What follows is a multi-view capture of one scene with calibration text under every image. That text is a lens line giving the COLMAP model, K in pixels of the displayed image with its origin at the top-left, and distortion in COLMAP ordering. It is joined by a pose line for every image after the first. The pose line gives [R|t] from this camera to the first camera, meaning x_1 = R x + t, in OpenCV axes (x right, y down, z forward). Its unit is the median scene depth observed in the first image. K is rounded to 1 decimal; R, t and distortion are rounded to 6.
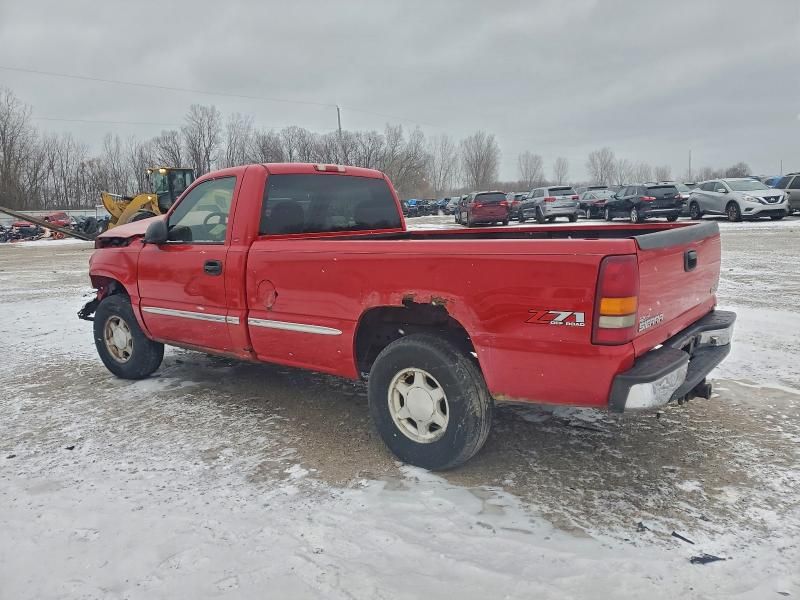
lens RADIAL K [[611.7, 0, 408.3], [0, 611.7, 299.8], [0, 0, 1]] dist [0.027222, 0.000963]
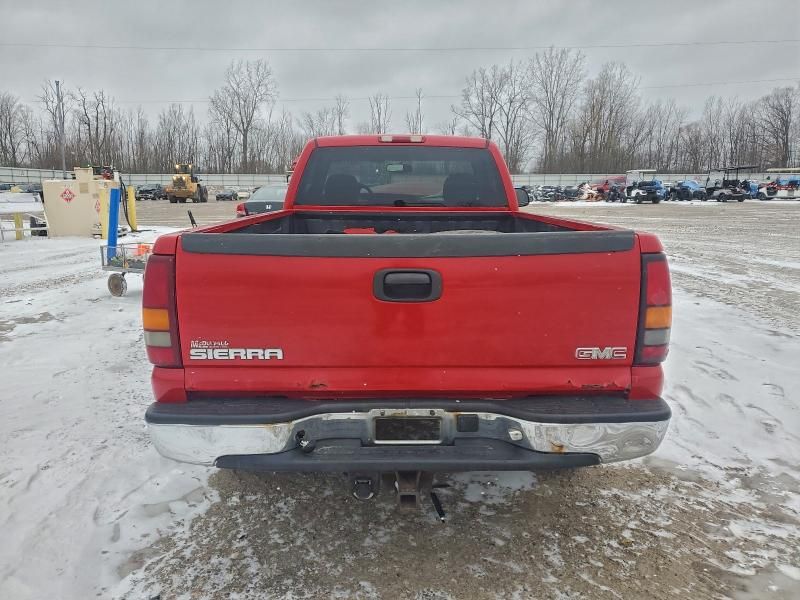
lens RADIAL K [[611.7, 0, 408.3], [0, 611.7, 299.8], [0, 0, 1]] dist [0.027222, 0.000963]
pose [[0.619900, 0.180235, -0.763701, 0.786577], [-0.137561, 0.983152, 0.120368, -0.106692], [0.772529, 0.030440, 0.634250, 0.518775]]
